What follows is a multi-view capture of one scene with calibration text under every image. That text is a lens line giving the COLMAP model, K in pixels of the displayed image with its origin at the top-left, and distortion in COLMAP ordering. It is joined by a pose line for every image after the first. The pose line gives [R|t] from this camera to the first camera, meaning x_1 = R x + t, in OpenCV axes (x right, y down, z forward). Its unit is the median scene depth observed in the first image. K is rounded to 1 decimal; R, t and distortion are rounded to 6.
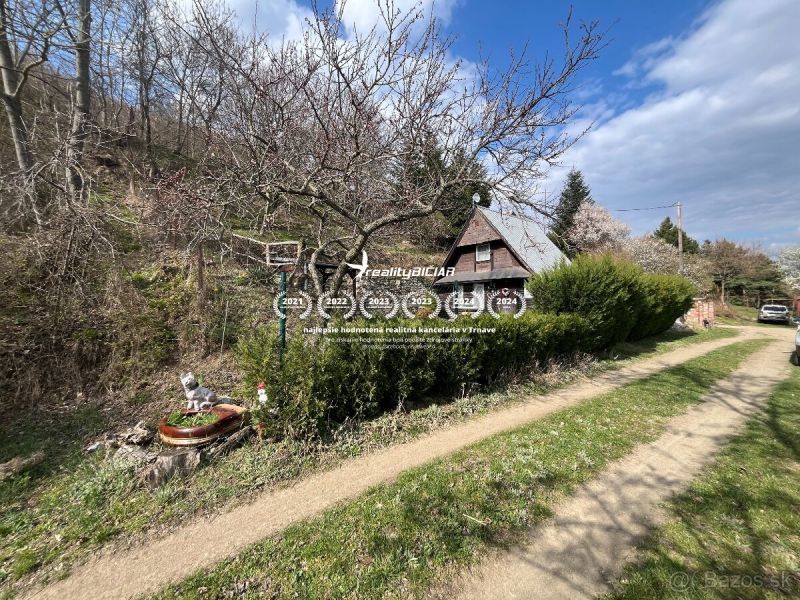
lens RADIAL K [[581.4, 0, 400.1], [0, 581.4, 298.4], [0, 0, 1]] dist [0.069684, -0.061011]
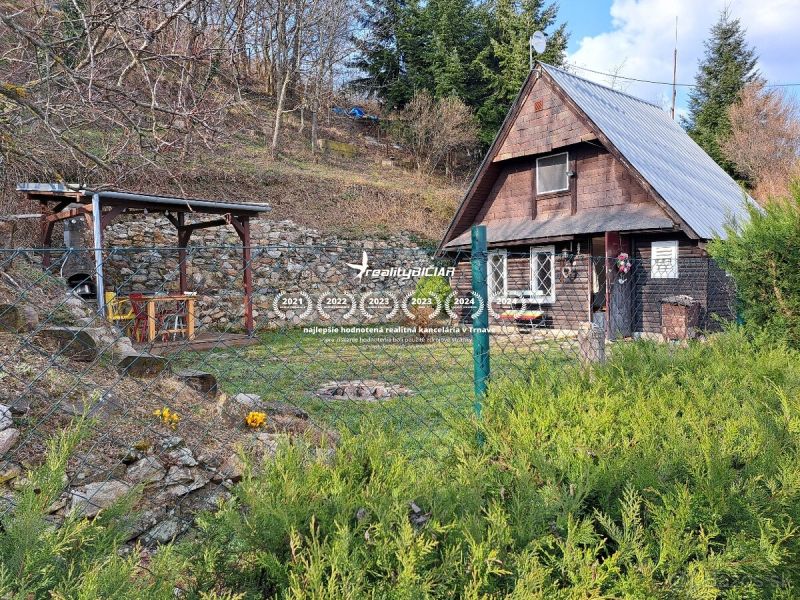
lens RADIAL K [[581.4, 0, 399.4], [0, 581.4, 300.8], [0, 0, 1]] dist [0.069684, -0.061011]
pose [[0.999570, -0.019180, -0.022192, 0.034407], [0.019332, 0.999791, 0.006645, 0.012188], [0.022060, -0.007072, 0.999732, 0.555279]]
